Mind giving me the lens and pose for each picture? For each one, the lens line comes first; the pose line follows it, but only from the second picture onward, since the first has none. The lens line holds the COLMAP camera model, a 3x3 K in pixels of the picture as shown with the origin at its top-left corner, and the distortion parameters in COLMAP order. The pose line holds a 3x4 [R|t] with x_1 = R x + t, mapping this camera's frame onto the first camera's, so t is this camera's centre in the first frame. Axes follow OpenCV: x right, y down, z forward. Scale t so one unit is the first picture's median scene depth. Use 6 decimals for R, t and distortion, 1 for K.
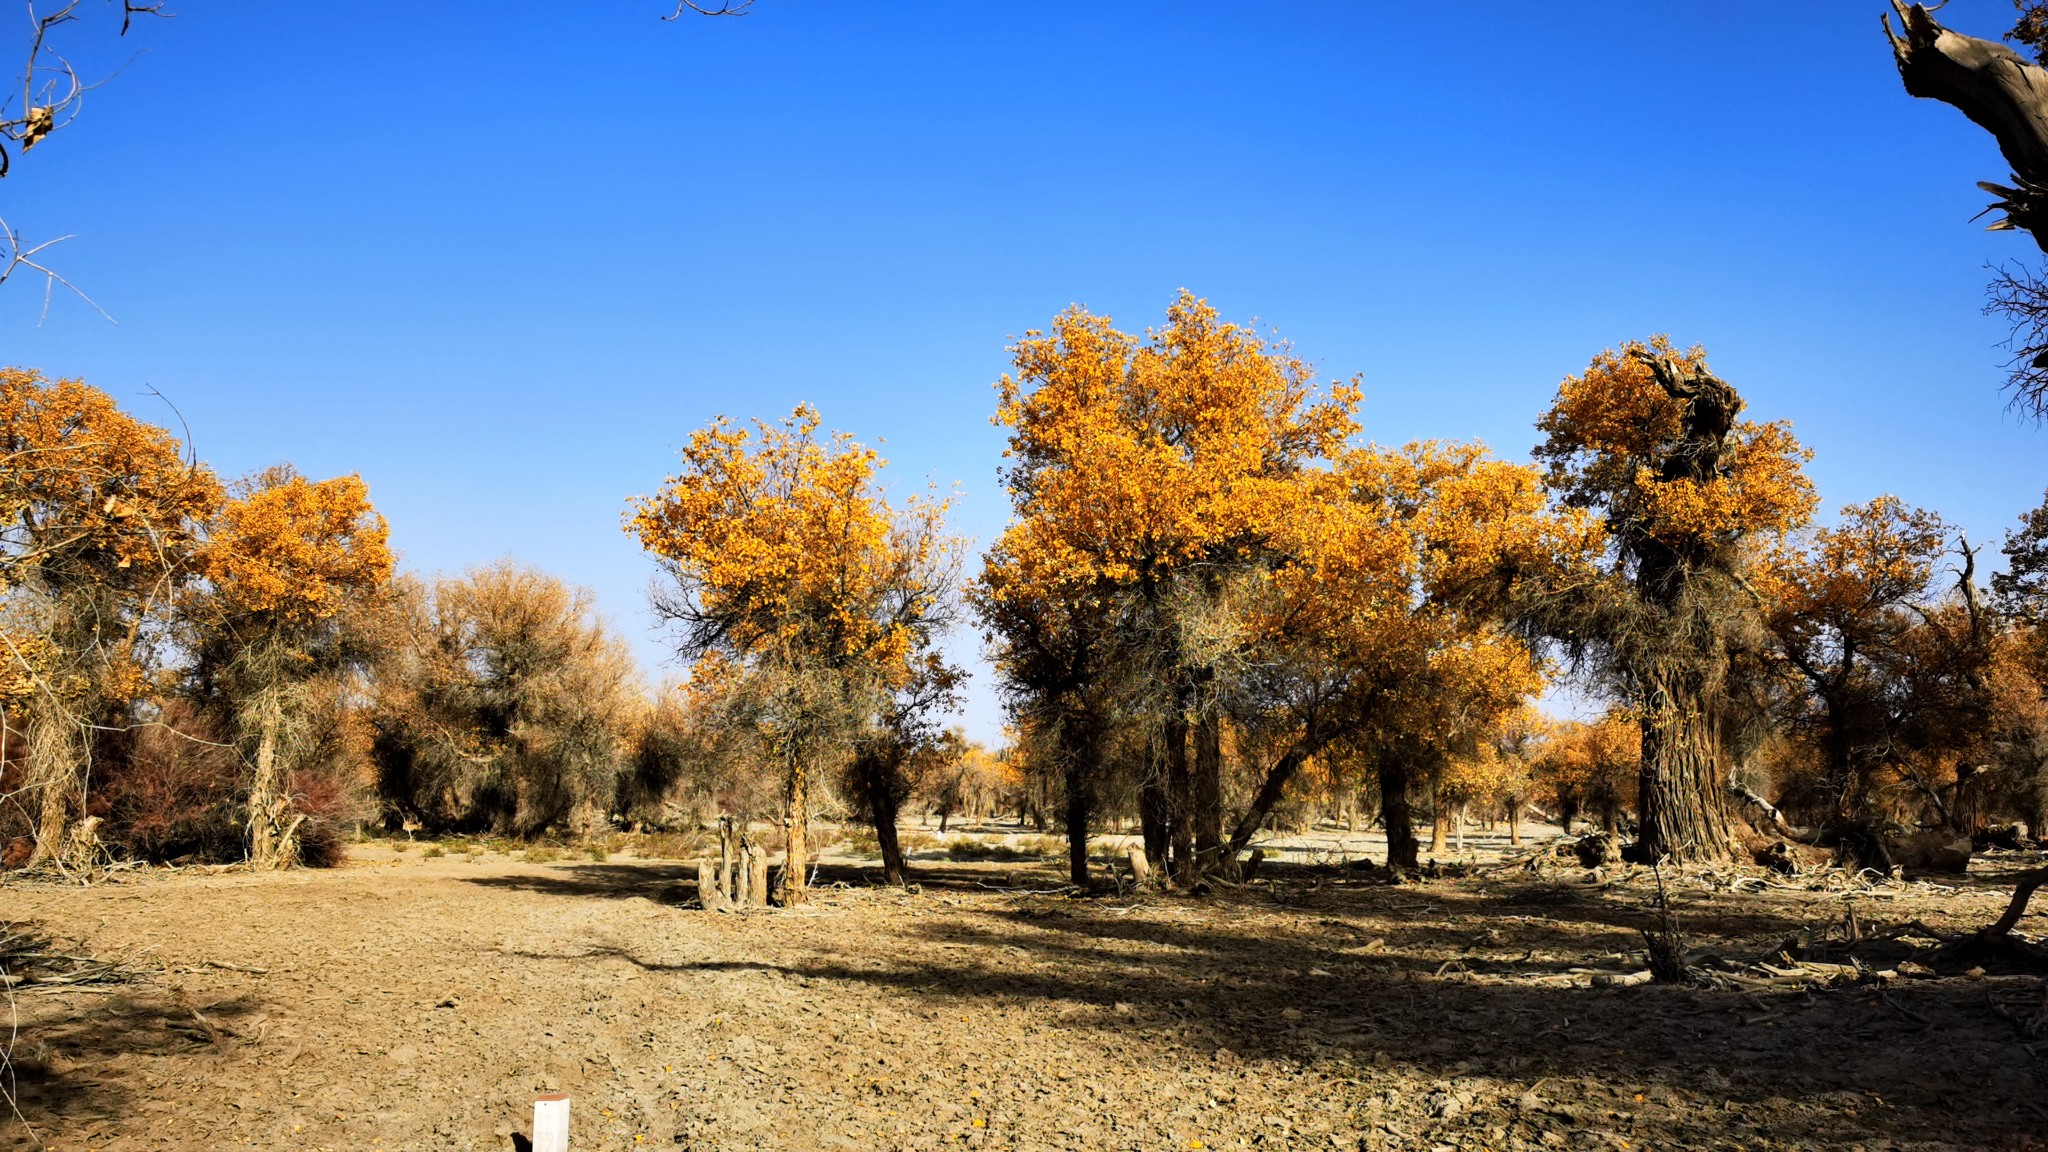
lens RADIAL K [[1762.6, 0, 1001.5], [0, 1762.6, 572.7], [0, 0, 1]] dist [0.053462, -0.070602]
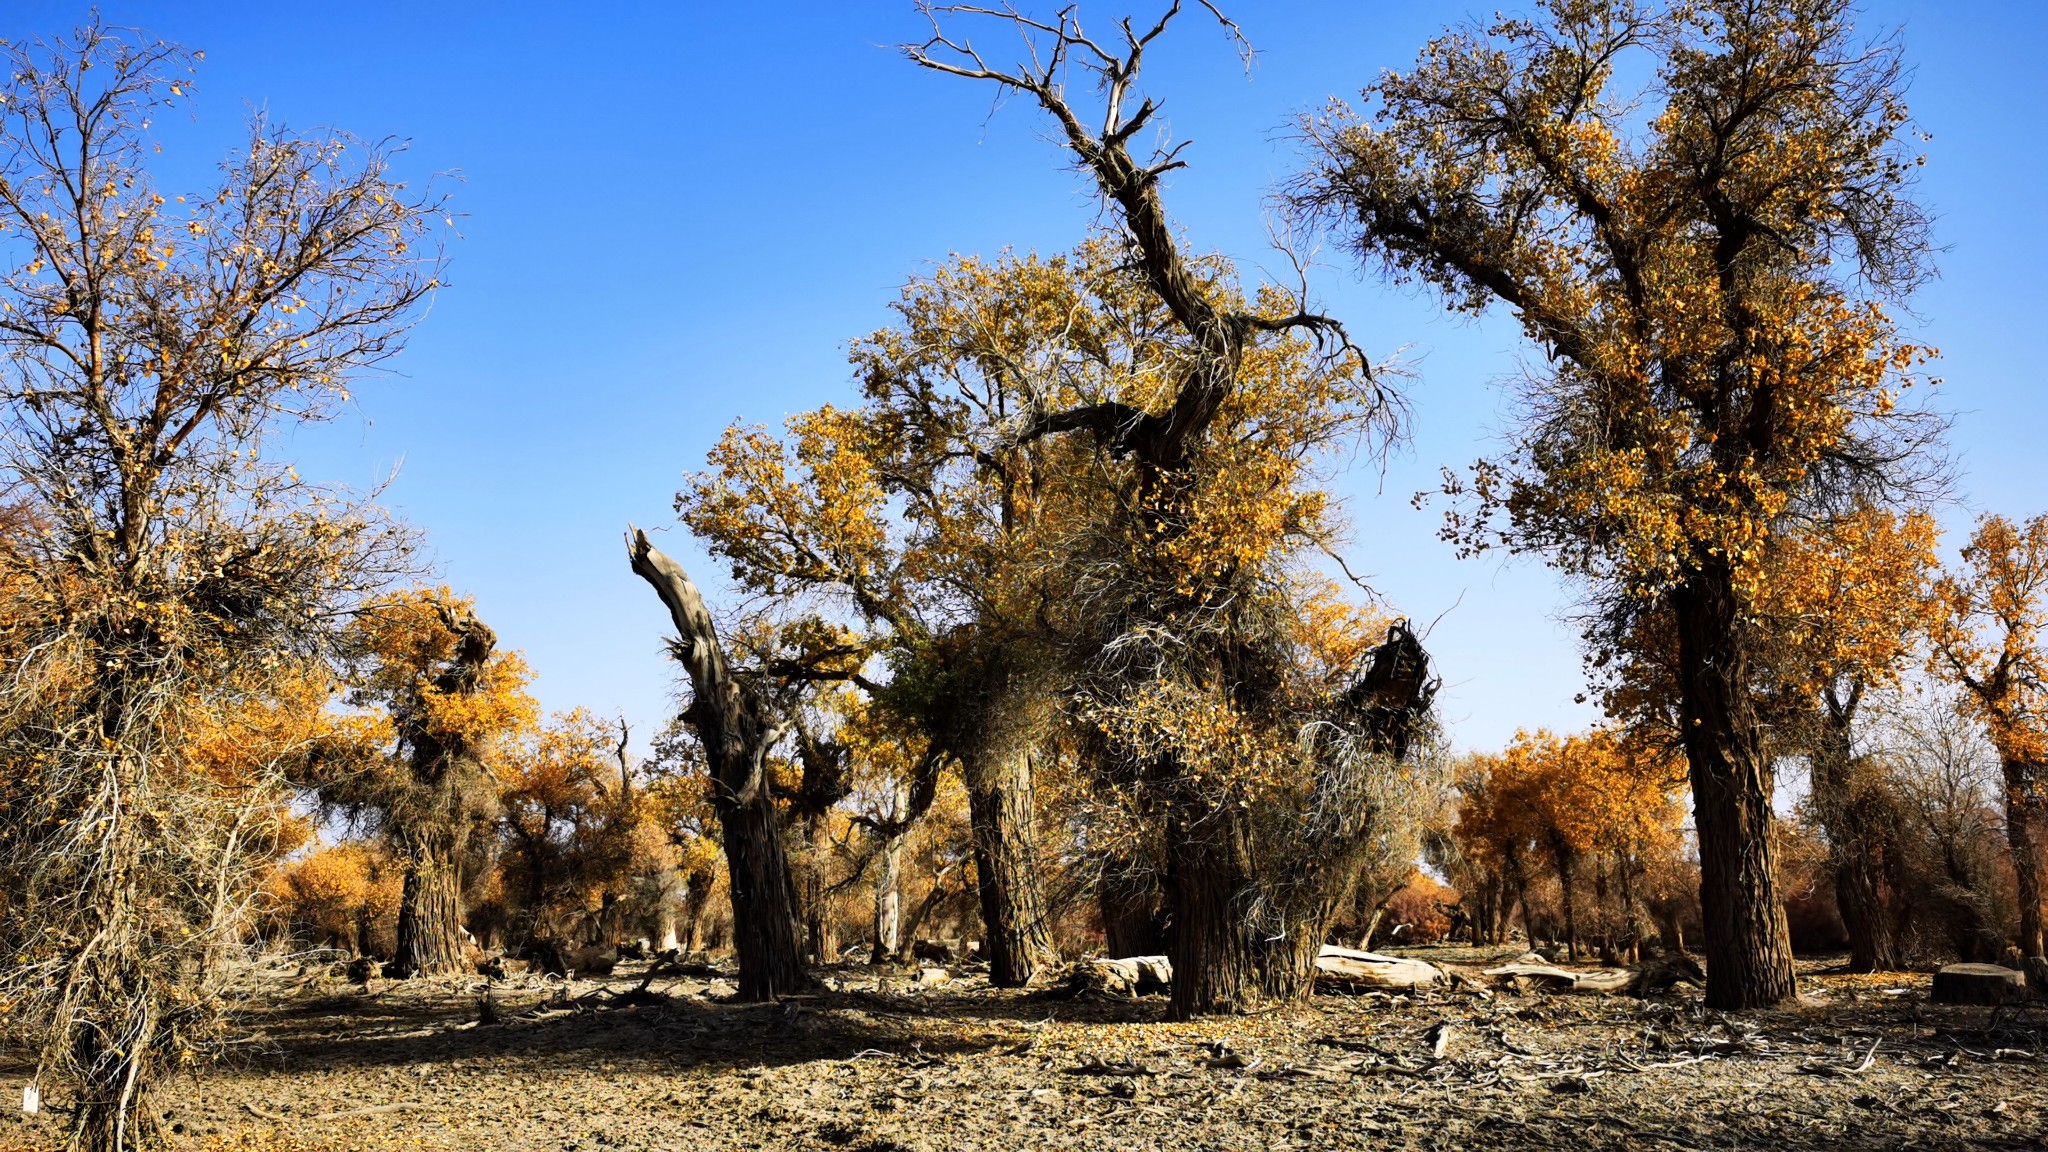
lens RADIAL K [[1762.6, 0, 1005.6], [0, 1762.6, 560.9], [0, 0, 1]] dist [0.053462, -0.070602]
pose [[0.754672, 0.107692, 0.647204, -0.192719], [-0.056954, 0.993466, -0.098898, -0.042726], [-0.653626, 0.037775, 0.755874, -0.324417]]
